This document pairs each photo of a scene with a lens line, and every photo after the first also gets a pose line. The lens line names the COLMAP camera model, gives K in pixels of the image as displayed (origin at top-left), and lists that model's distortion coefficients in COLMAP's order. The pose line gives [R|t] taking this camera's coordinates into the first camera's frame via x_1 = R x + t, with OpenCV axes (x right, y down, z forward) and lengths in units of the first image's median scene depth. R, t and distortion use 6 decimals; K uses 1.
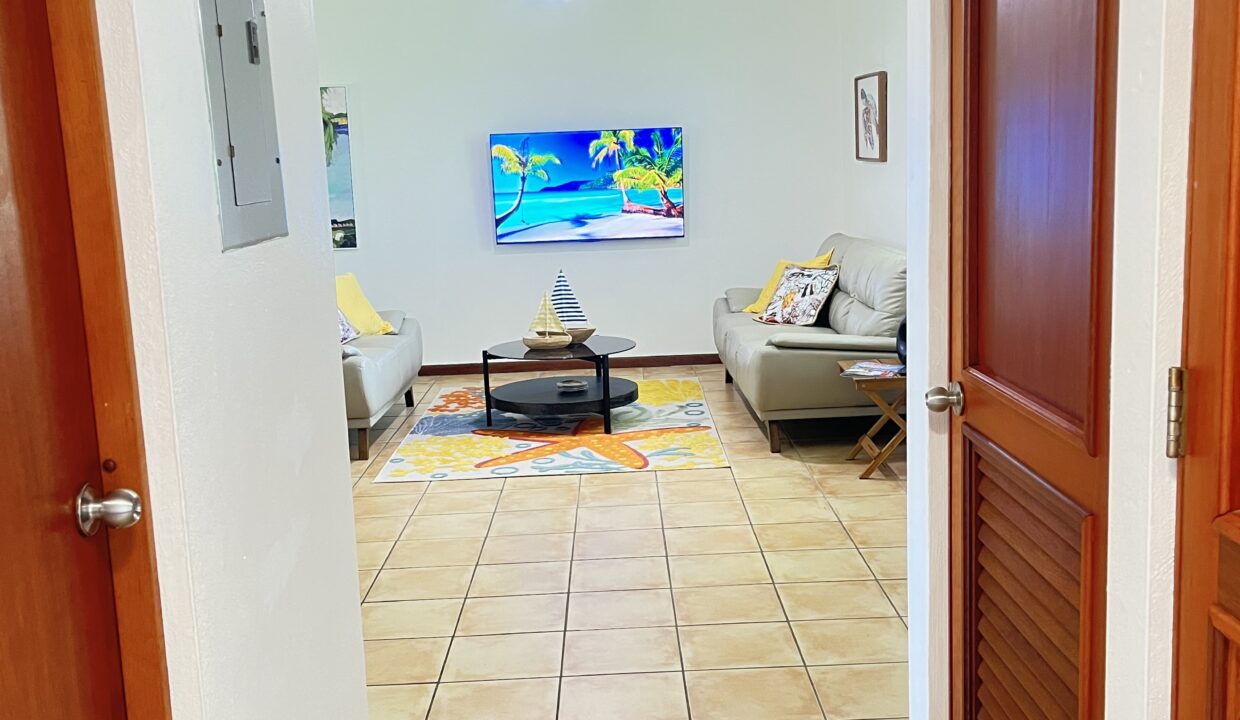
lens RADIAL K [[1248.4, 0, 623.7], [0, 1248.4, 361.3], [0, 0, 1]] dist [0.123396, 0.000000]
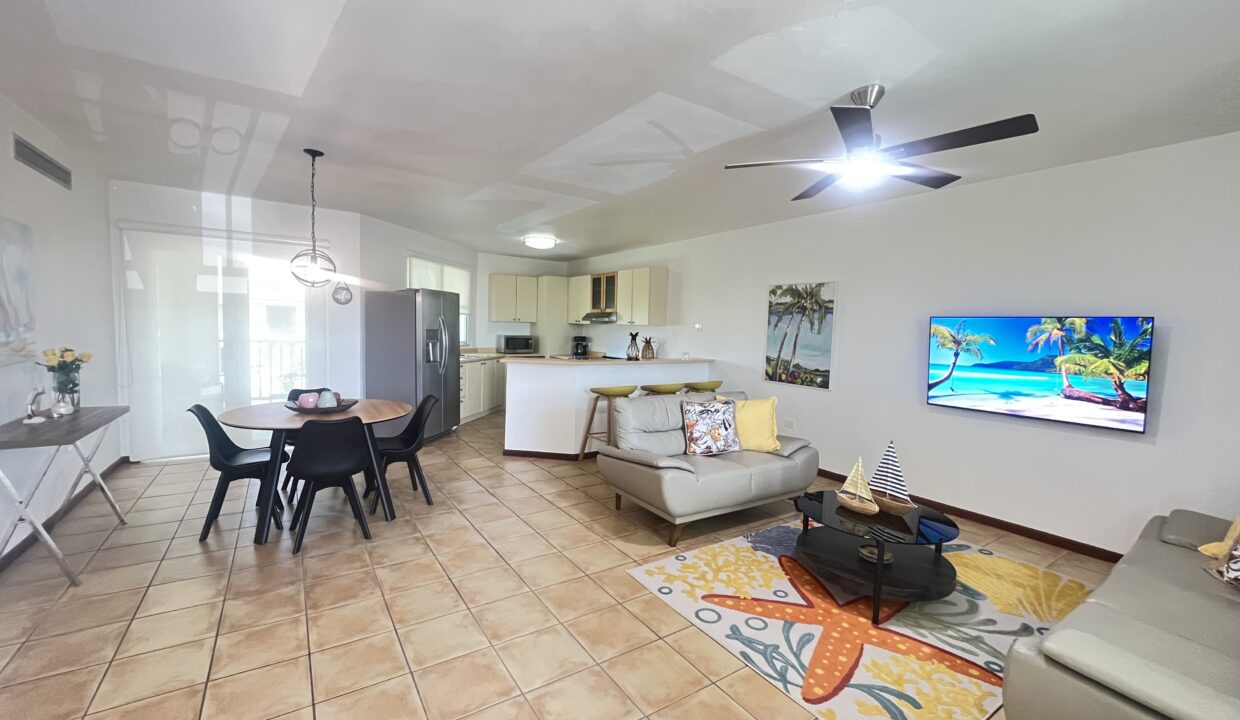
lens RADIAL K [[498.7, 0, 615.0], [0, 498.7, 357.7], [0, 0, 1]] dist [-0.000823, 0.000328]
pose [[0.536970, 0.106864, -0.836805, 0.143449], [-0.186722, 0.982397, 0.005639, -0.085740], [0.822677, 0.153222, 0.547471, 0.481314]]
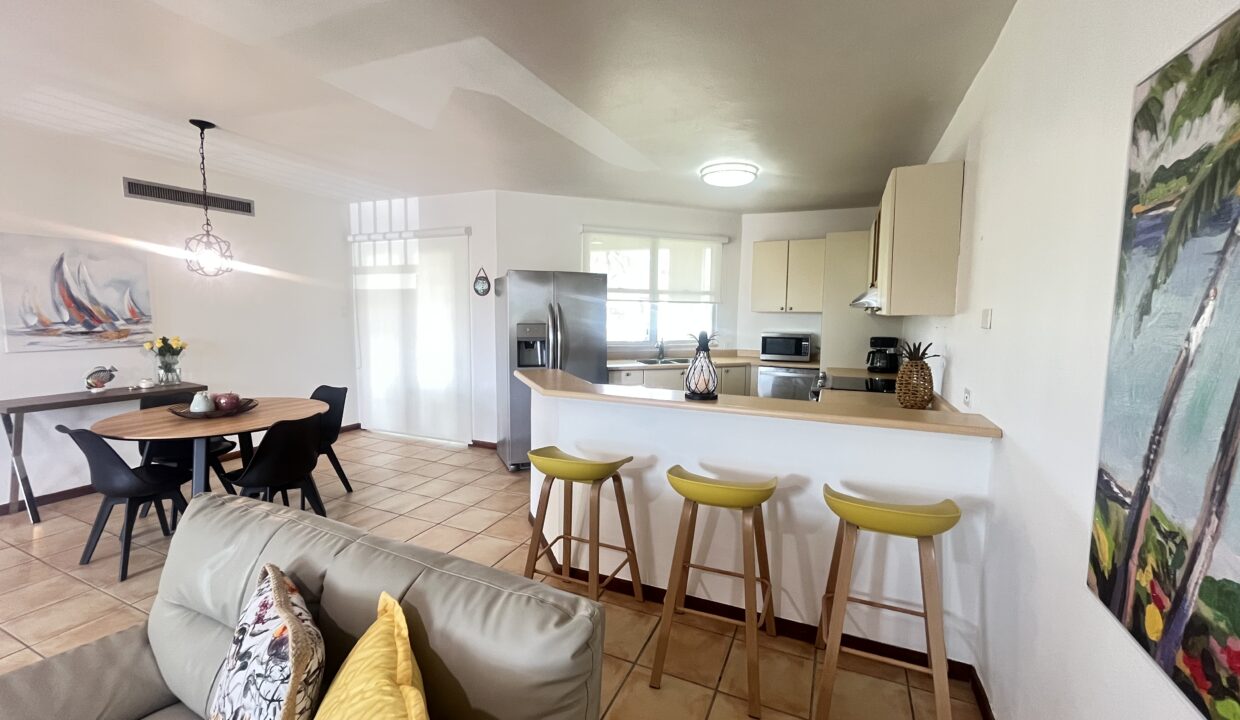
lens RADIAL K [[498.7, 0, 616.9], [0, 498.7, 361.0], [0, 0, 1]] dist [-0.000823, 0.000328]
pose [[-0.418523, 0.127686, -0.899186, -0.147840], [-0.145420, 0.967872, 0.205125, -0.158328], [0.896489, 0.216609, -0.386509, 0.954899]]
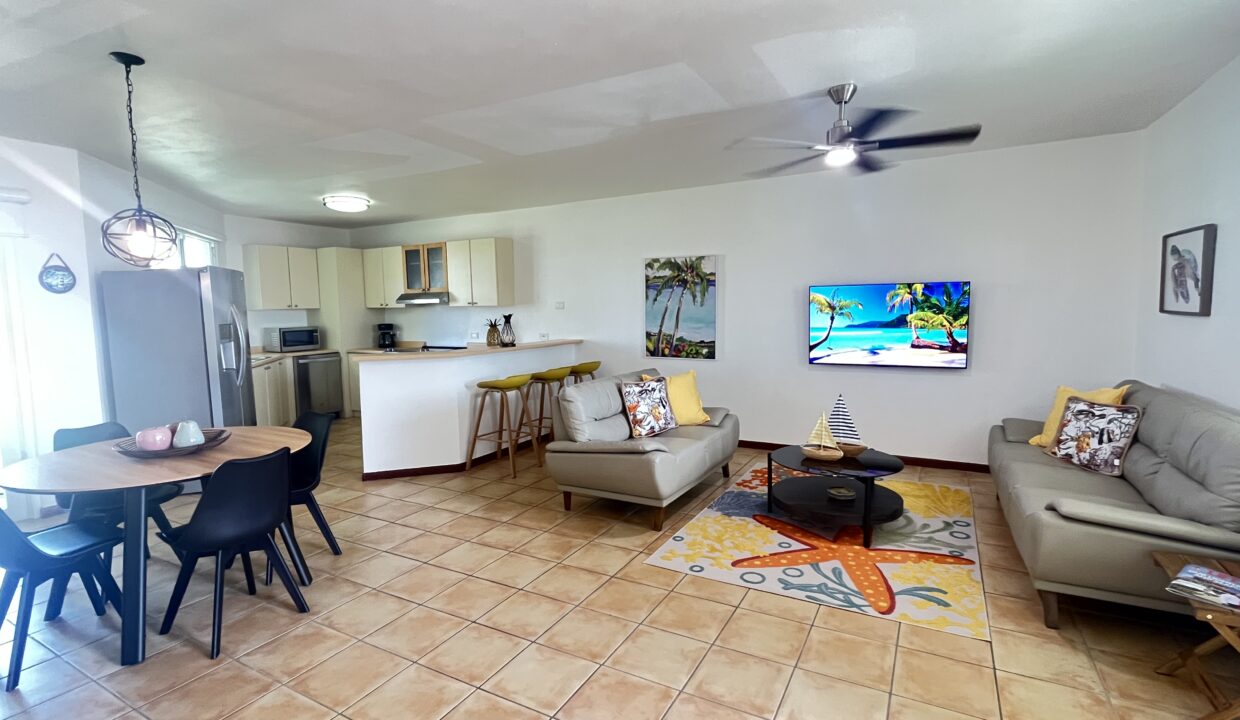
lens RADIAL K [[575.5, 0, 612.5], [0, 575.5, 357.0], [0, 0, 1]] dist [-0.000829, -0.000490]
pose [[0.864225, 0.068236, -0.498456, 0.029366], [-0.099032, 0.994448, -0.035568, -0.057569], [0.493262, 0.080102, 0.866185, 0.341899]]
